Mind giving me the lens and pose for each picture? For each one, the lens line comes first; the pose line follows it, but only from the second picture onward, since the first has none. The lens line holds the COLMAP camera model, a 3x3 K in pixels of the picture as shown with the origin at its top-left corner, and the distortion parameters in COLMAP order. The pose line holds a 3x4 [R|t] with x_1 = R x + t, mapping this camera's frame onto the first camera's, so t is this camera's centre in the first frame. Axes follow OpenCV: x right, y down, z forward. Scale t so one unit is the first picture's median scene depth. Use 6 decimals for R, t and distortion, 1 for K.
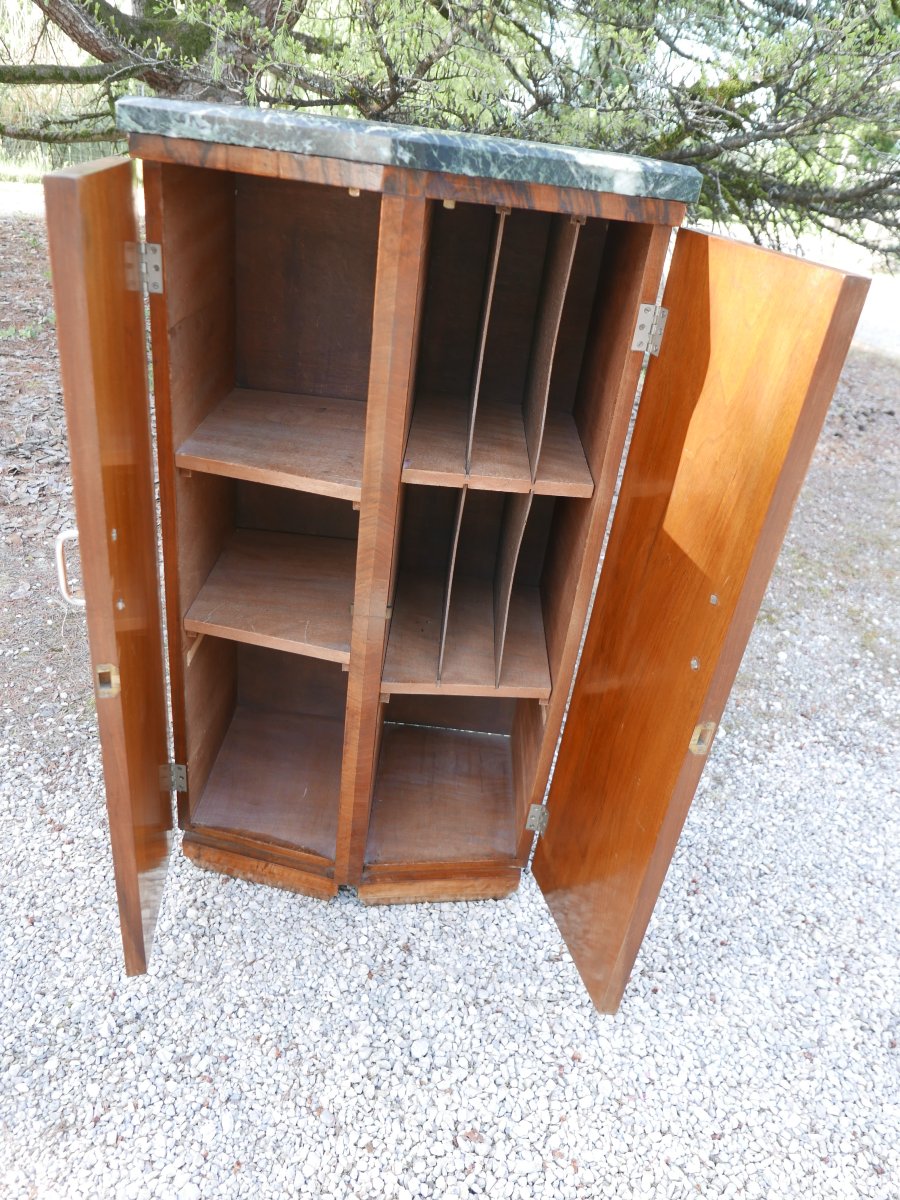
lens RADIAL K [[857.4, 0, 445.4], [0, 857.4, 612.7], [0, 0, 1]] dist [-0.019244, 0.002274]
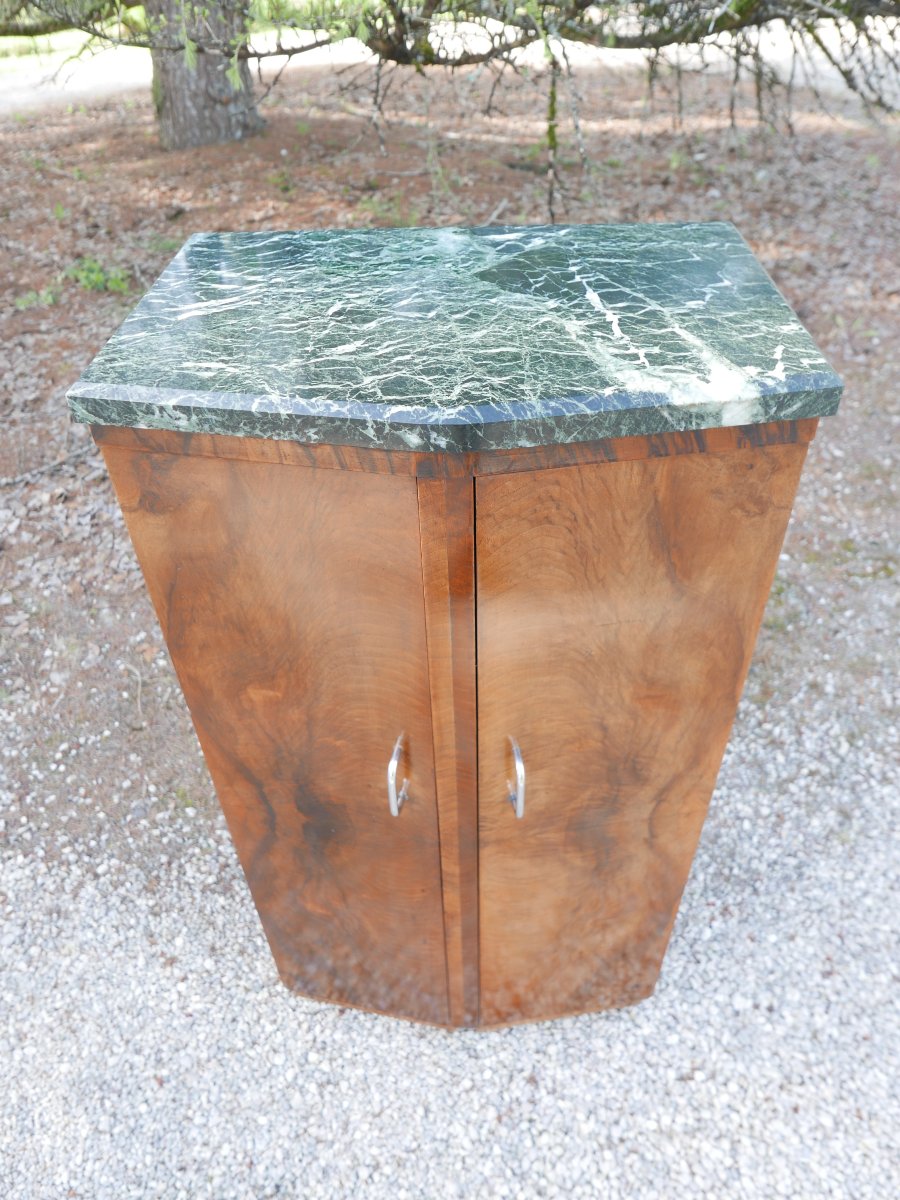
lens RADIAL K [[857.4, 0, 445.4], [0, 857.4, 612.7], [0, 0, 1]] dist [-0.019244, 0.002274]
pose [[0.989306, -0.103726, -0.102539, 0.011504], [0.121233, 0.975665, 0.182701, -0.319988], [0.081093, -0.193178, 0.977807, 0.140188]]
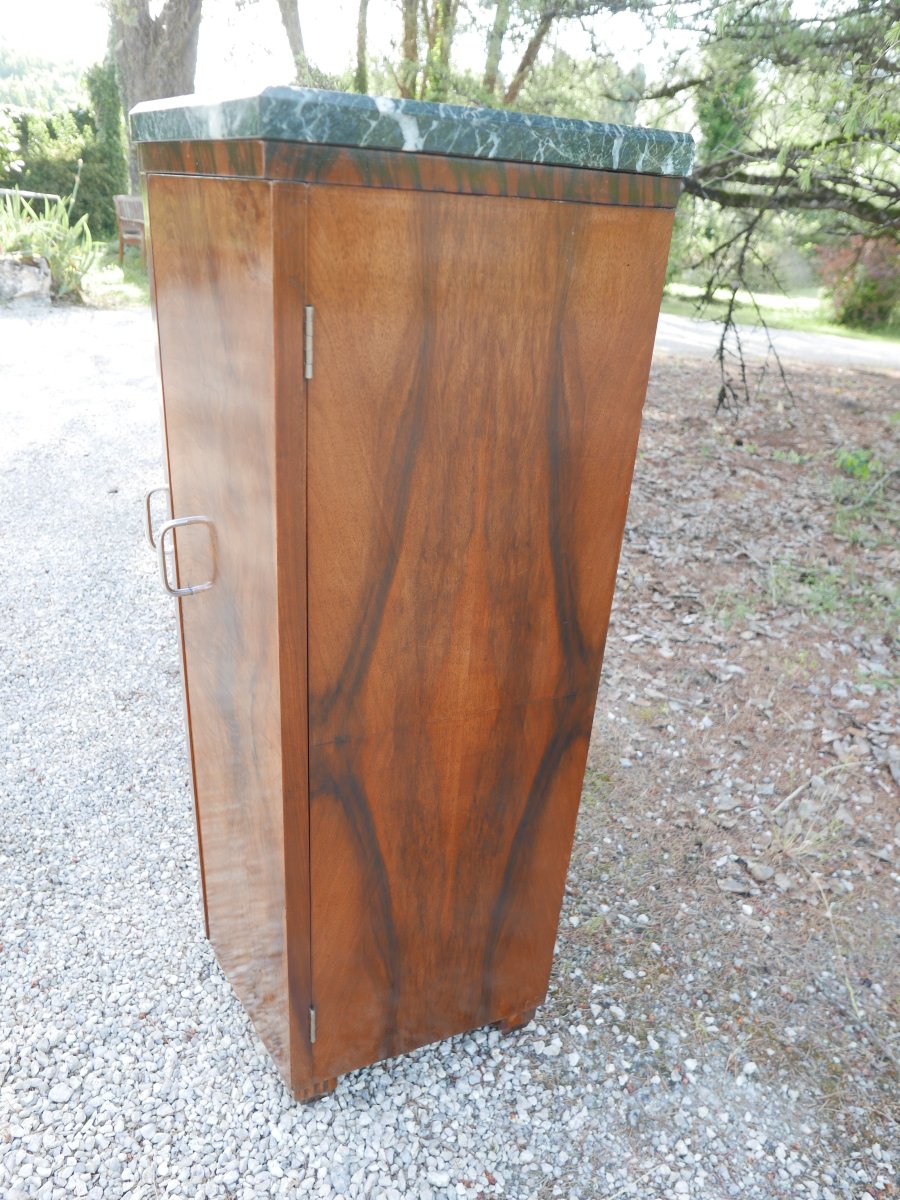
lens RADIAL K [[857.4, 0, 445.4], [0, 857.4, 612.7], [0, 0, 1]] dist [-0.019244, 0.002274]
pose [[0.436982, 0.314930, -0.842535, 0.668181], [-0.465303, 0.880777, 0.087895, -0.186125], [0.769766, 0.353626, 0.531421, 0.584536]]
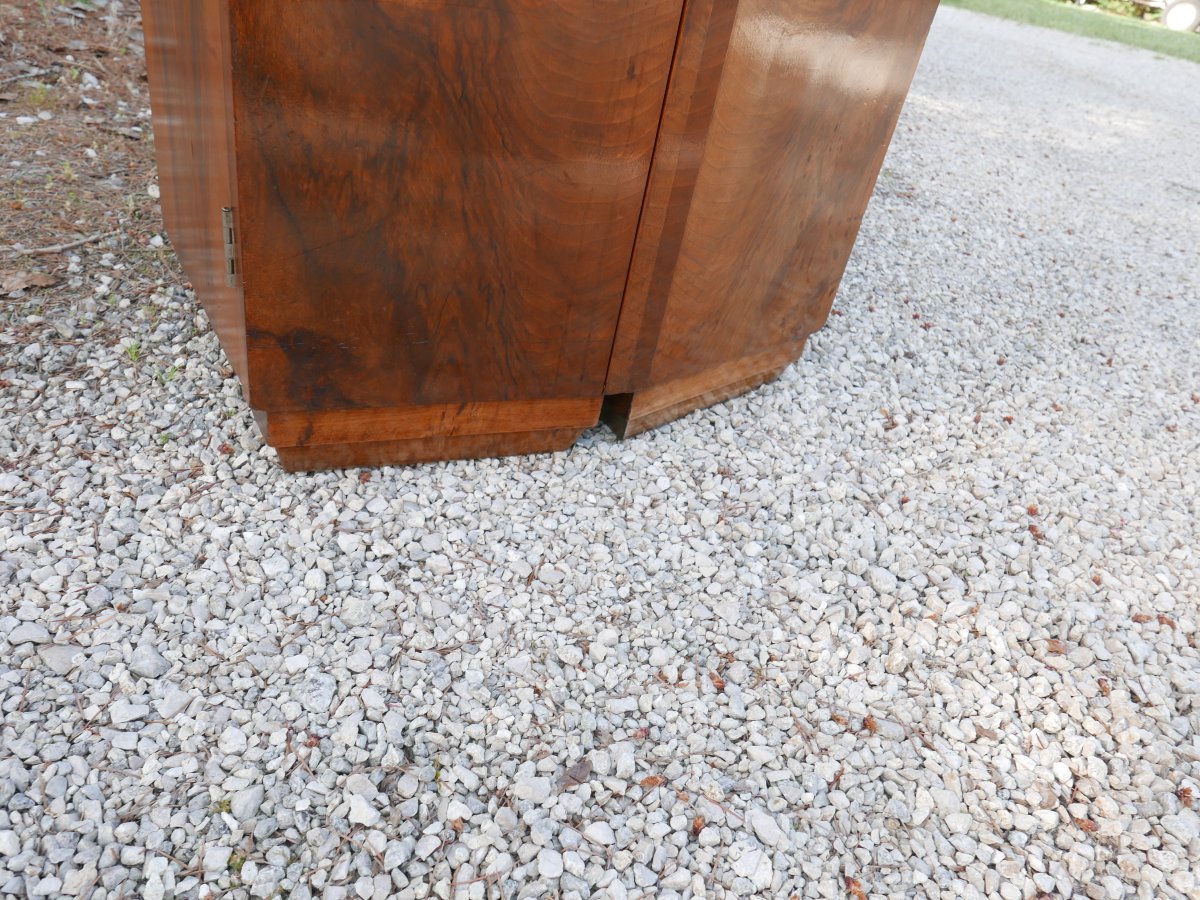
lens RADIAL K [[857.4, 0, 597.2], [0, 857.4, 447.3], [0, 0, 1]] dist [-0.019244, 0.002274]
pose [[0.834373, -0.280111, 0.474721, -0.393255], [0.209307, 0.957750, 0.197243, 0.241218], [-0.509914, -0.065212, 0.857750, 0.541865]]
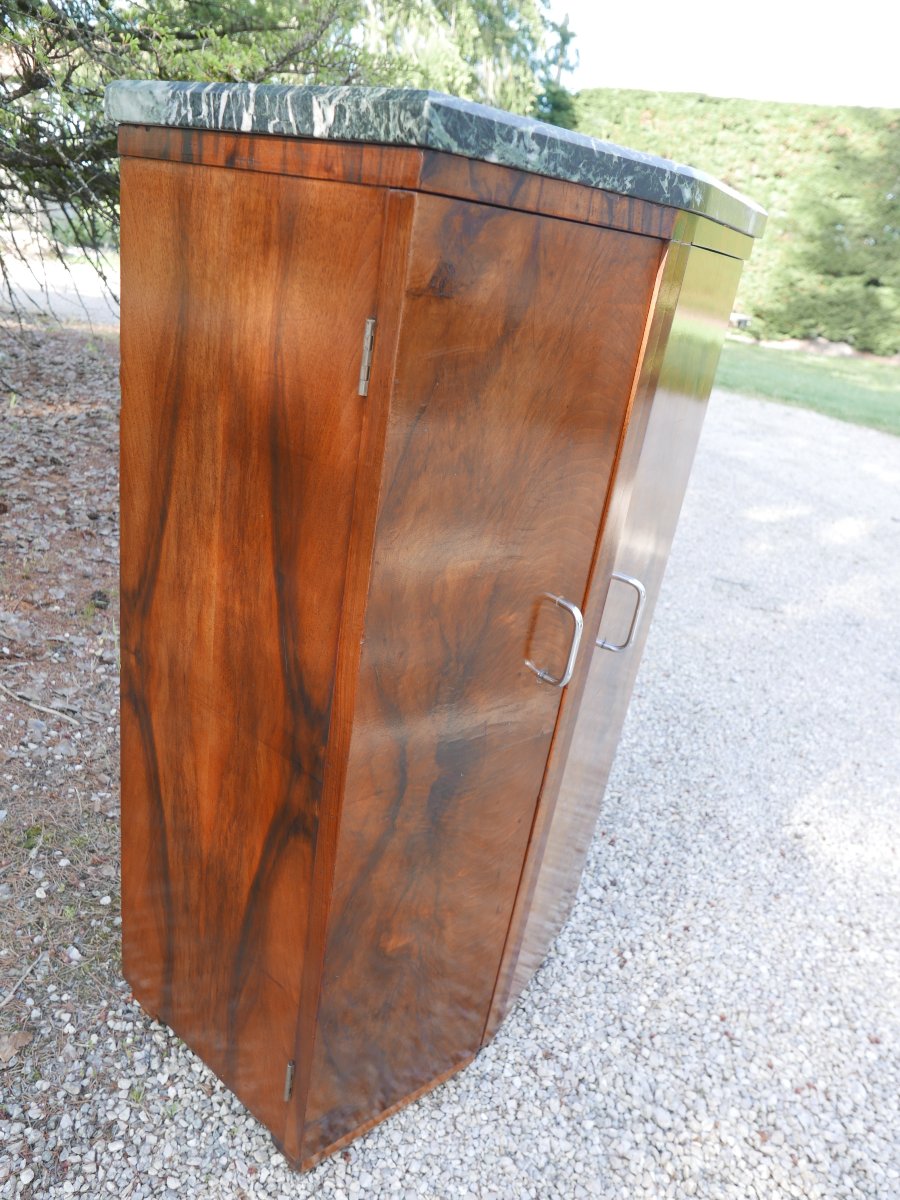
lens RADIAL K [[857.4, 0, 445.4], [0, 857.4, 612.7], [0, 0, 1]] dist [-0.019244, 0.002274]
pose [[0.618753, -0.335614, 0.710288, -0.597259], [0.330375, 0.931477, 0.152327, -0.217455], [-0.712740, 0.140408, 0.687232, 0.390140]]
